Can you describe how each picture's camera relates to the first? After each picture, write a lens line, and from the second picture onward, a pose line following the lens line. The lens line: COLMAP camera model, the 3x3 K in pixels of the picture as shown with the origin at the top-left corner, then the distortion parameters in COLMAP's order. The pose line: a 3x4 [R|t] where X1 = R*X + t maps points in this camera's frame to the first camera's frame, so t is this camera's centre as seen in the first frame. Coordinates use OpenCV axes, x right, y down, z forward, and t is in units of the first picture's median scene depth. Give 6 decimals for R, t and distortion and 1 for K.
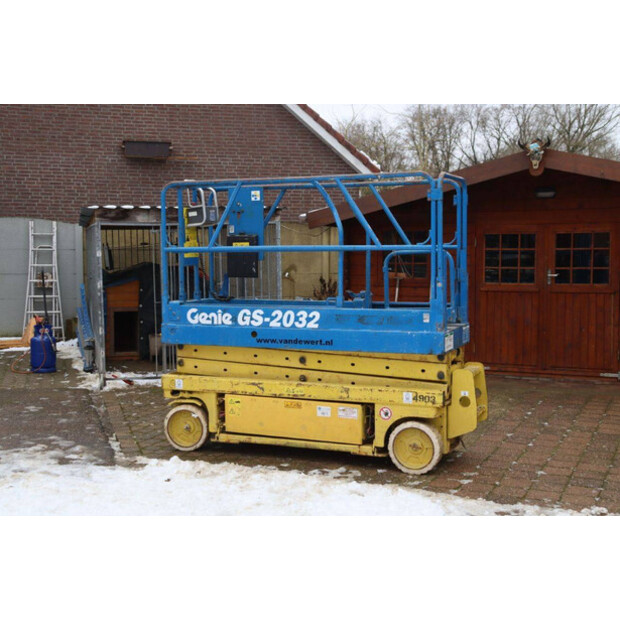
lens RADIAL K [[866.0, 0, 306.6], [0, 866.0, 309.0], [0, 0, 1]] dist [0.008562, 0.403262]
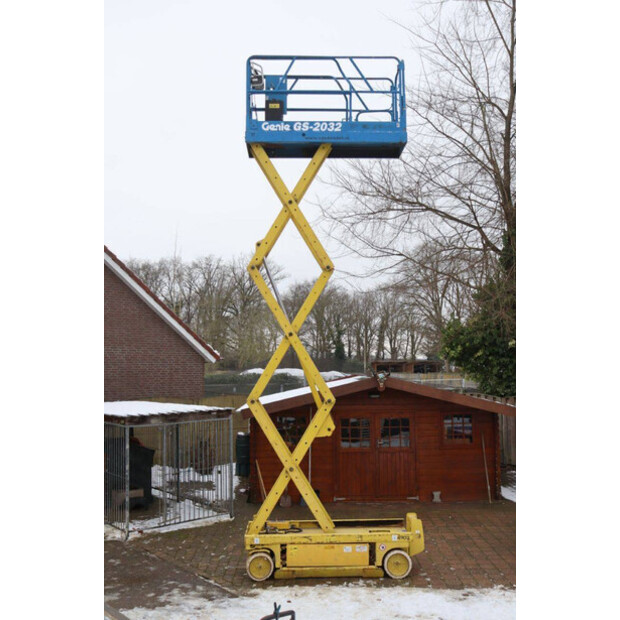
lens RADIAL K [[677.3, 0, 310.0], [0, 677.3, 310.0], [0, 0, 1]] dist [-0.084737, 0.222996]
pose [[0.910898, 0.026137, 0.411802, -0.635028], [0.033549, 0.989997, -0.137044, -0.186240], [-0.411265, 0.138649, 0.900909, -0.313858]]
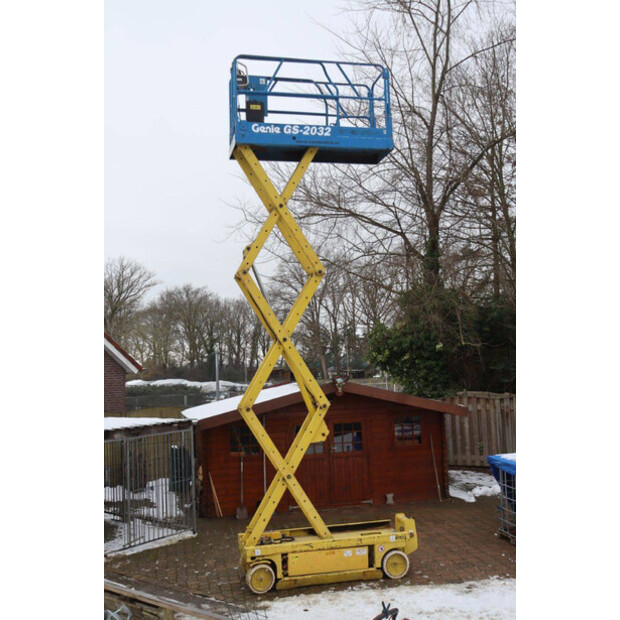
lens RADIAL K [[697.0, 0, 310.0], [0, 697.0, 310.0], [0, 0, 1]] dist [-0.070081, 0.211964]
pose [[0.810777, 0.020620, 0.584992, -0.889538], [0.073574, 0.987864, -0.136792, -0.191288], [-0.580713, 0.153948, 0.799420, -0.201853]]
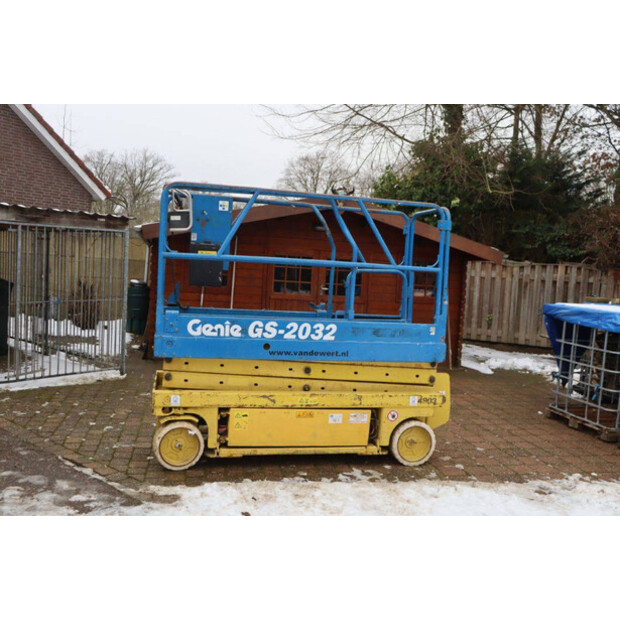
lens RADIAL K [[582.9, 0, 308.2], [0, 582.9, 311.4], [0, 0, 1]] dist [-0.130991, 0.167998]
pose [[0.807392, 0.010887, 0.589915, -0.414475], [-0.020380, 0.999748, 0.009443, -0.018187], [-0.589664, -0.019646, 0.807410, 0.436836]]
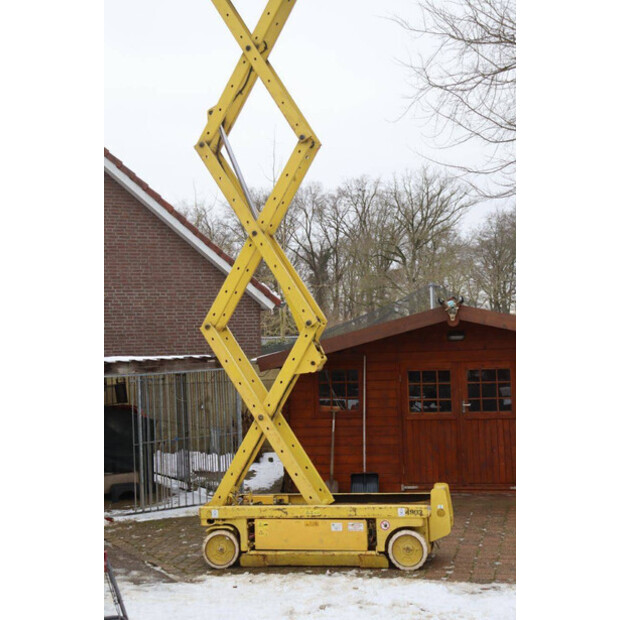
lens RADIAL K [[1039.7, 0, 307.4], [0, 1039.7, 311.0], [0, 0, 1]] dist [0.144394, 0.365175]
pose [[0.980633, -0.024220, 0.194351, -0.317178], [0.044600, 0.993868, -0.101183, -0.048497], [-0.190708, 0.107891, 0.975700, -0.569363]]
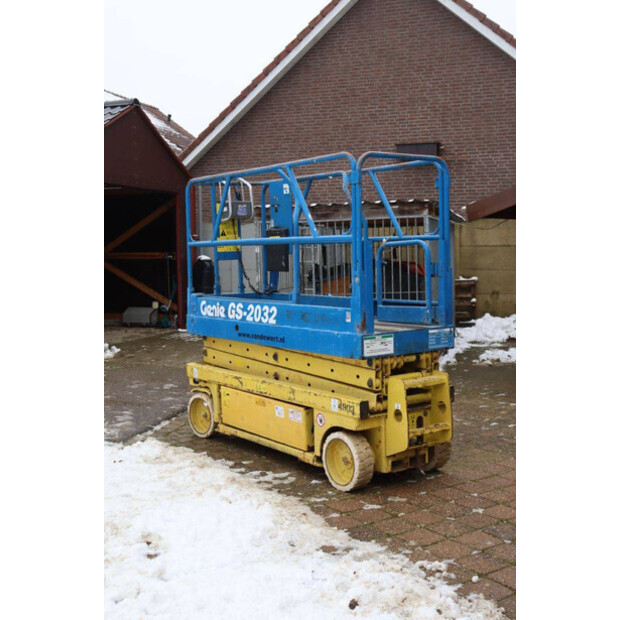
lens RADIAL K [[794.0, 0, 310.0], [0, 794.0, 310.0], [0, 0, 1]] dist [0.008216, 0.069146]
pose [[0.858244, 0.031114, -0.512298, 0.479073], [-0.026815, 0.999516, 0.015782, -0.008153], [0.512541, 0.000192, 0.858663, 0.258254]]
